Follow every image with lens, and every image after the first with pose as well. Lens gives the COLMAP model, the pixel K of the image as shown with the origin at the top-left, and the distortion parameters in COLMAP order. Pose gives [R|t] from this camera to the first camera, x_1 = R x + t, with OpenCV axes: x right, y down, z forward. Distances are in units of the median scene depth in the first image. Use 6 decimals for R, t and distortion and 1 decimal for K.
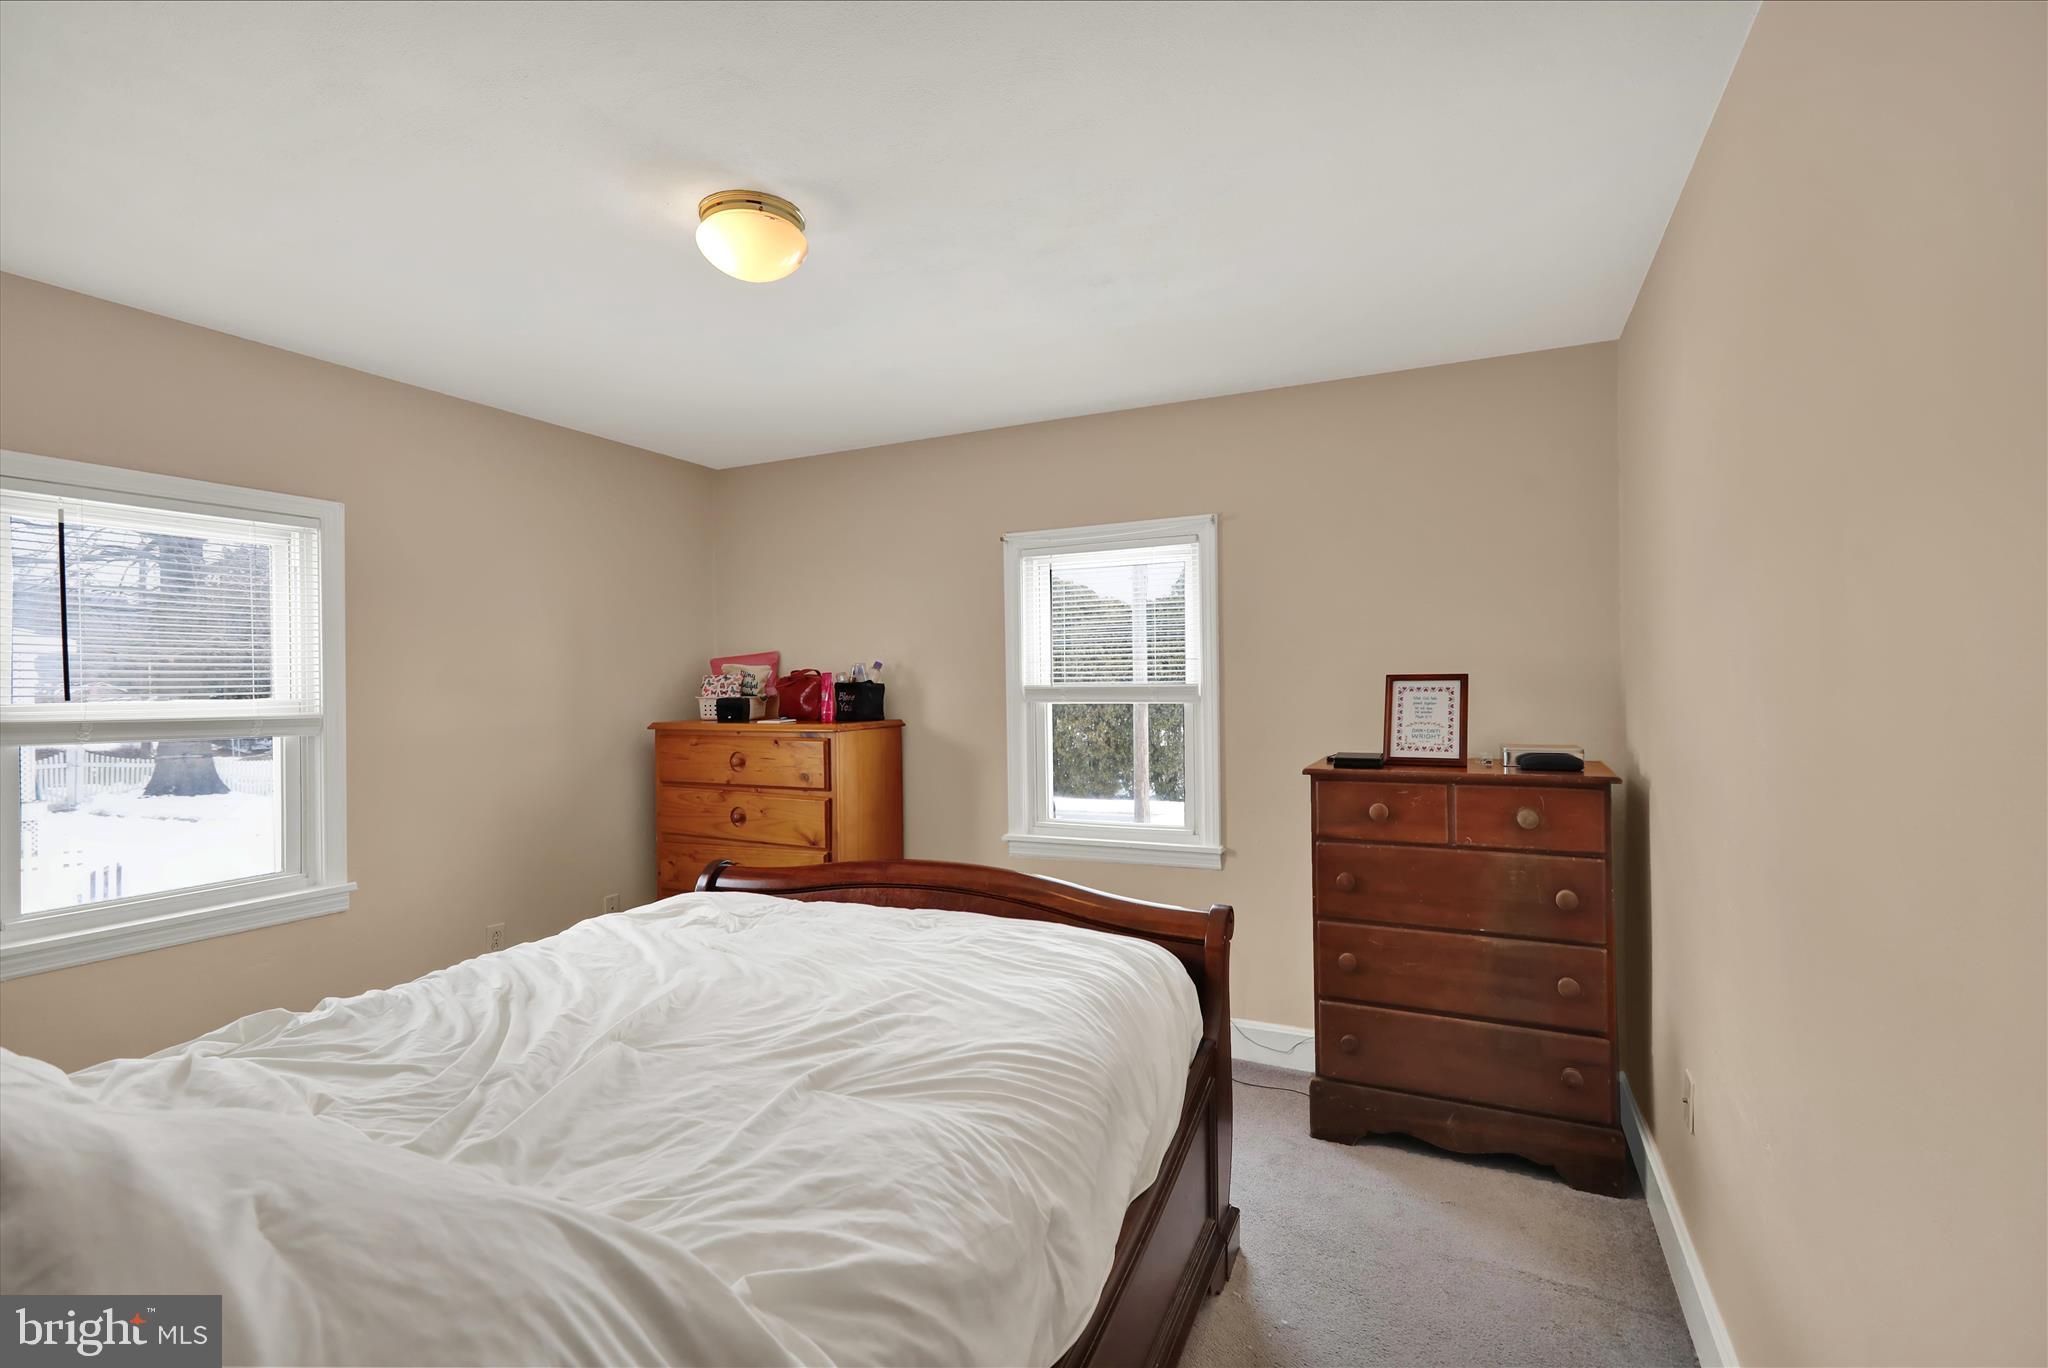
lens RADIAL K [[941.4, 0, 1026.7], [0, 941.4, 678.2], [0, 0, 1]] dist [-0.002478, -0.000450]
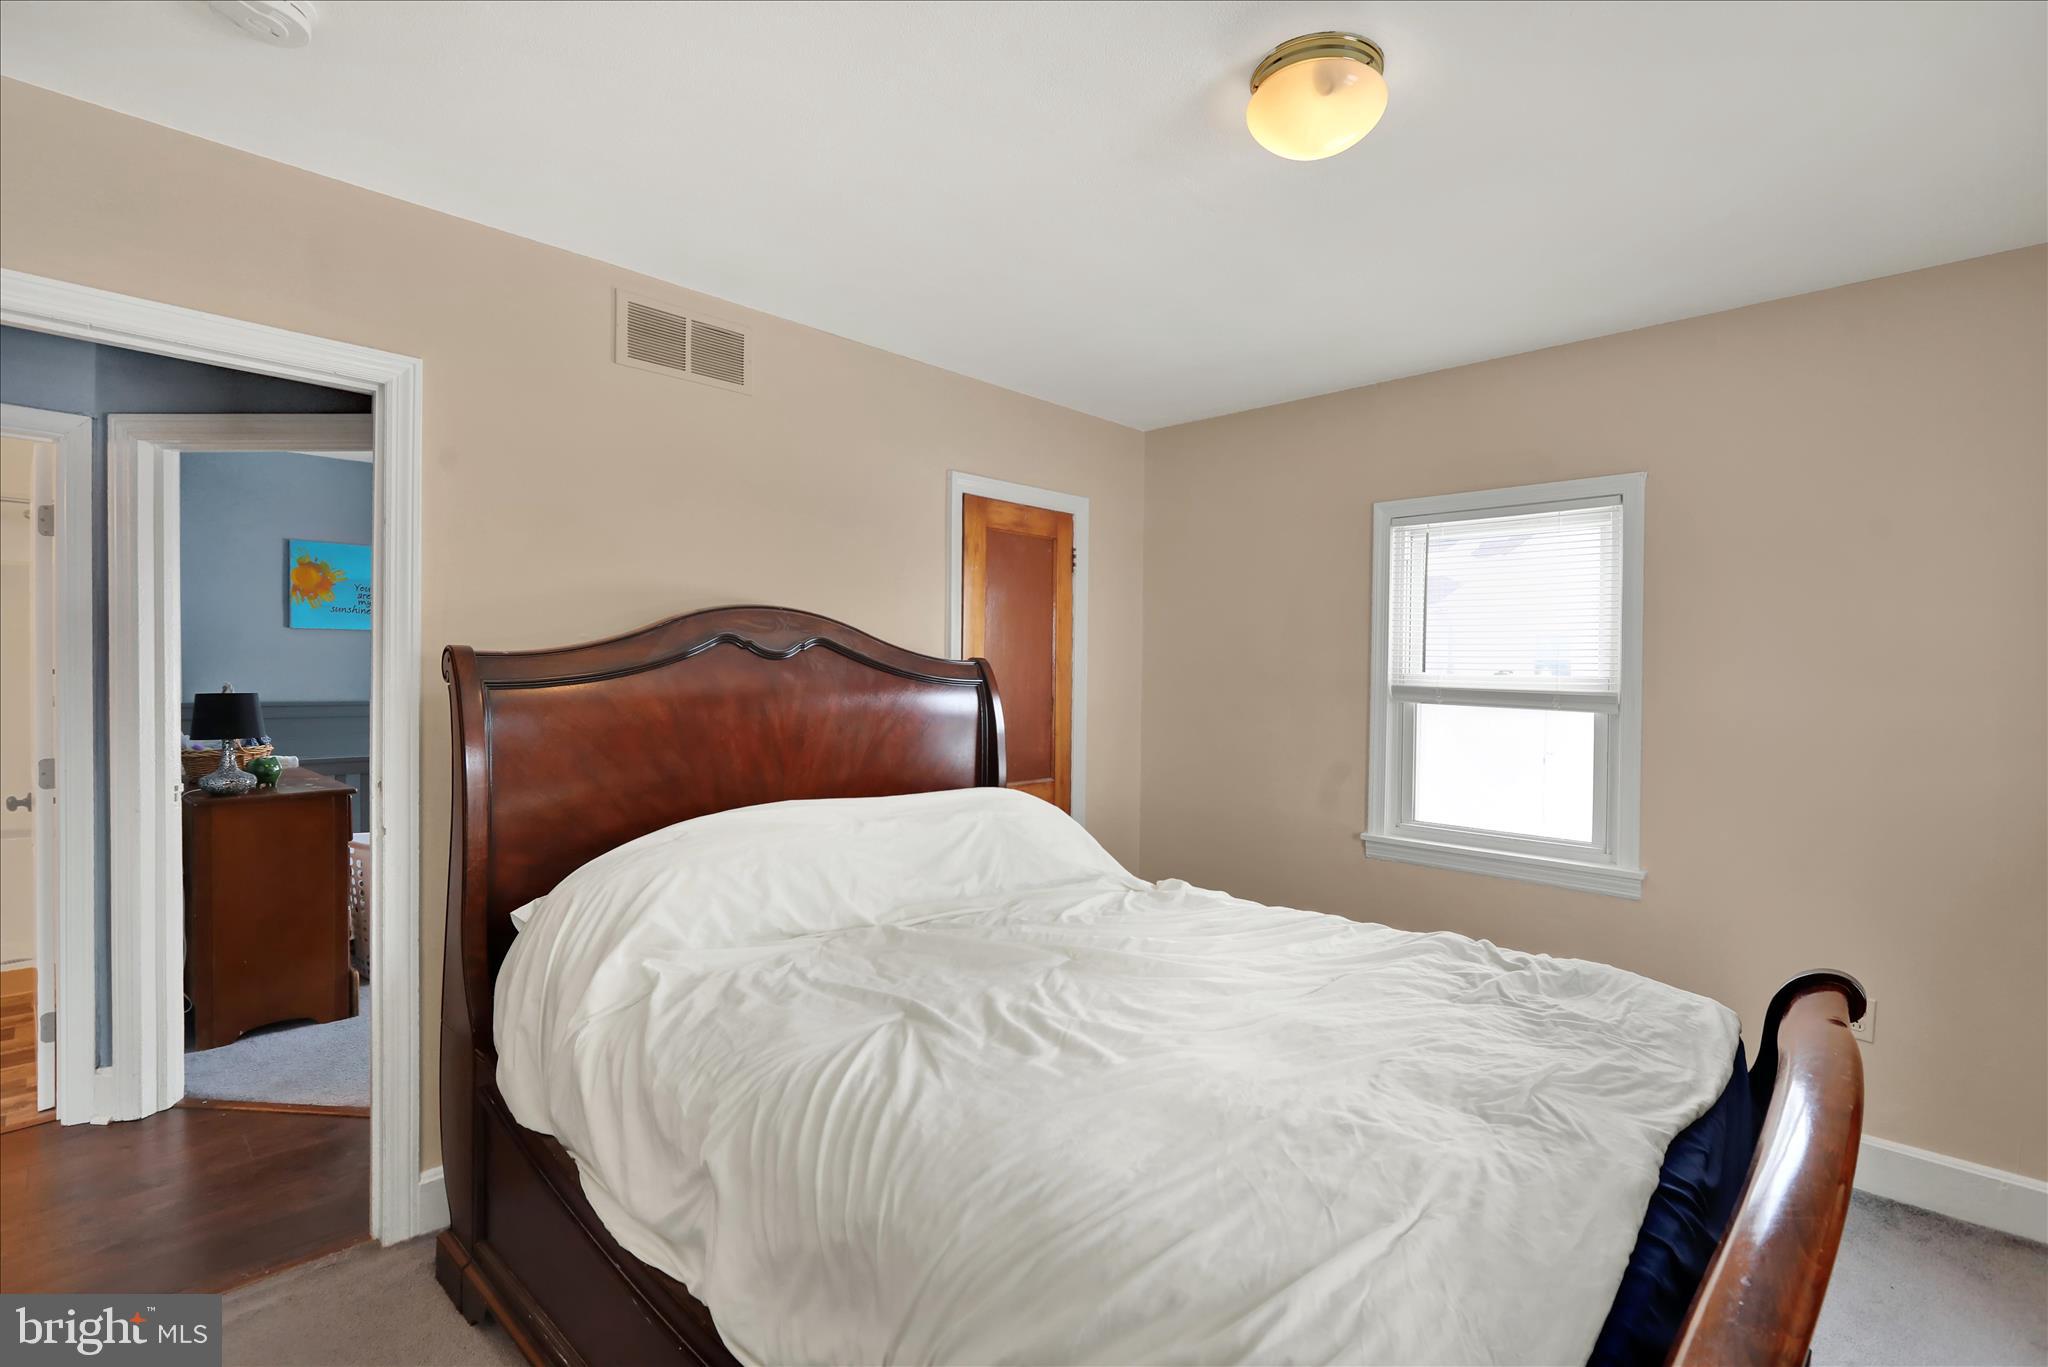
lens RADIAL K [[941.4, 0, 1027.7], [0, 941.4, 672.1], [0, 0, 1]] dist [-0.002478, -0.000450]
pose [[-0.312956, 0.024815, -0.949443, 0.705820], [-0.009256, 0.999531, 0.029175, -0.015783], [0.949723, 0.017919, -0.312579, 1.293158]]
